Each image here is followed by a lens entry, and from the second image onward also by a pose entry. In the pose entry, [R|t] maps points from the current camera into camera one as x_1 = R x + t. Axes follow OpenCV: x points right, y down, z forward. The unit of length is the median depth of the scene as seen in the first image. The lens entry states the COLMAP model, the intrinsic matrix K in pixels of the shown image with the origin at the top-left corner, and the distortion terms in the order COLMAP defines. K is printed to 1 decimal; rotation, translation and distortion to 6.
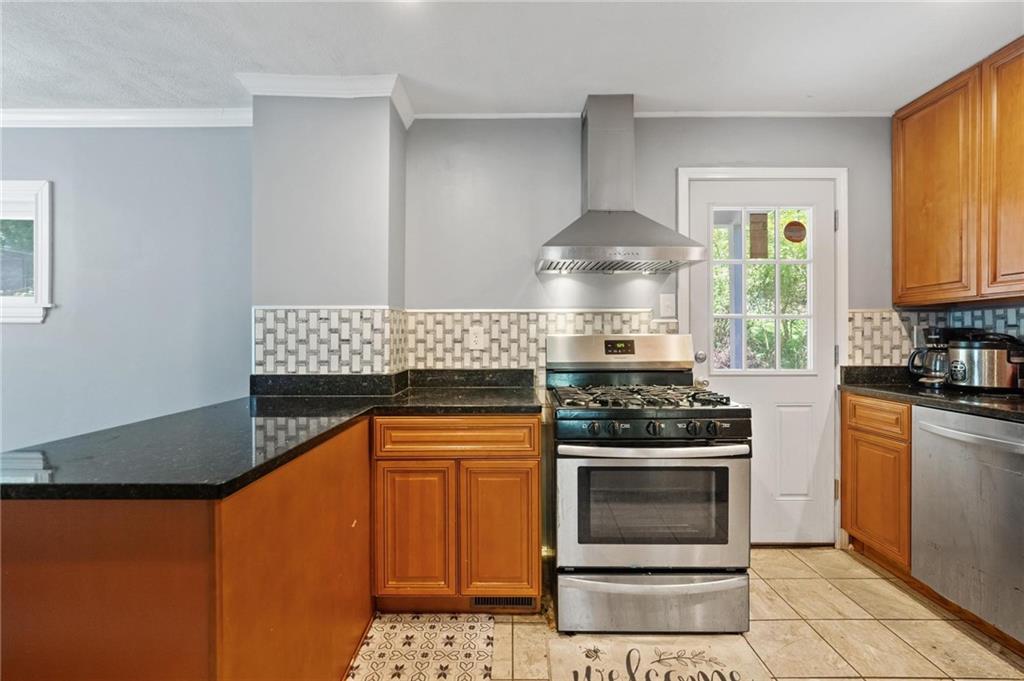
lens RADIAL K [[437.2, 0, 512.1], [0, 437.2, 337.3], [0, 0, 1]] dist [0.000206, 0.001285]
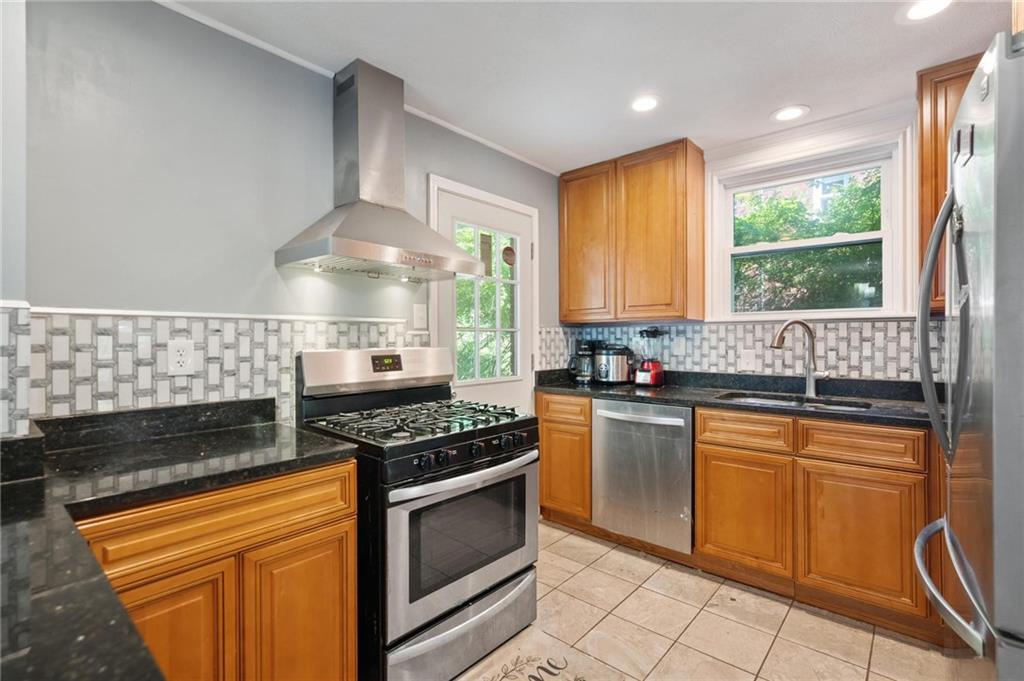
lens RADIAL K [[469.8, 0, 510.2], [0, 469.8, 339.7], [0, 0, 1]] dist [-0.001107, 0.000708]
pose [[0.664403, -0.002381, 0.747370, -0.276951], [0.003040, 0.999995, 0.000484, -0.022689], [-0.747368, 0.001951, 0.664407, 0.186193]]
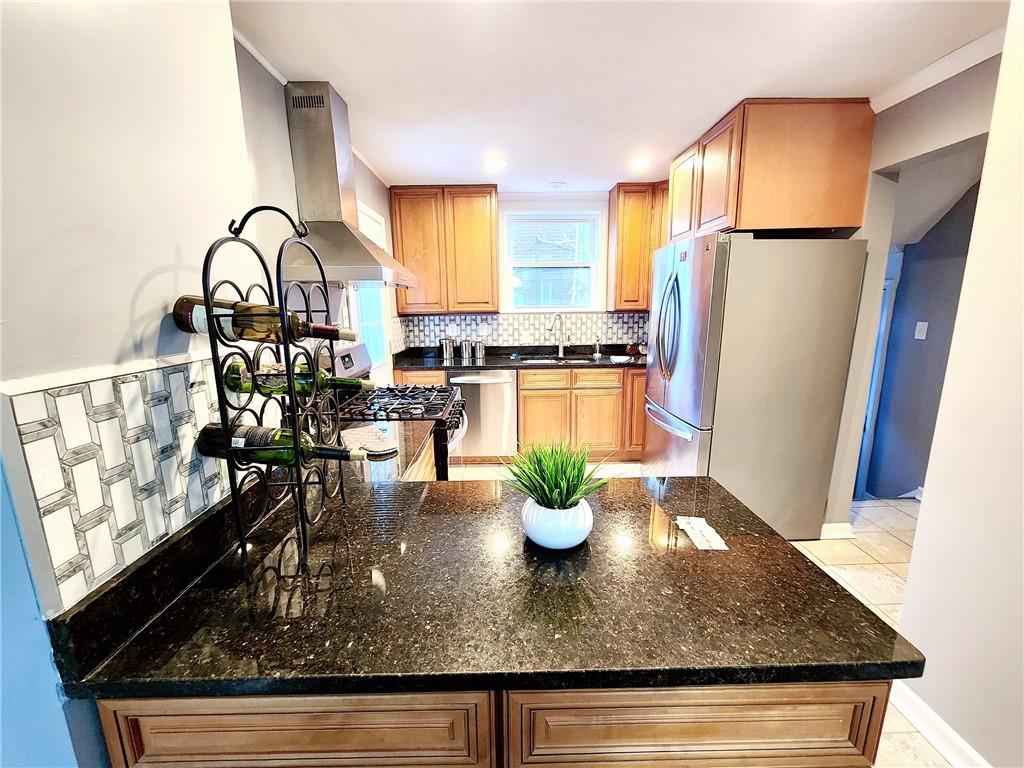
lens RADIAL K [[417.2, 0, 512.8], [0, 417.2, 385.5], [0, 0, 1]] dist [-0.007871, -0.000712]
pose [[-0.009373, -0.188265, 0.982074, -0.716195], [0.012054, 0.982024, 0.188371, -0.097585], [-0.999883, 0.013603, -0.006935, 0.596930]]
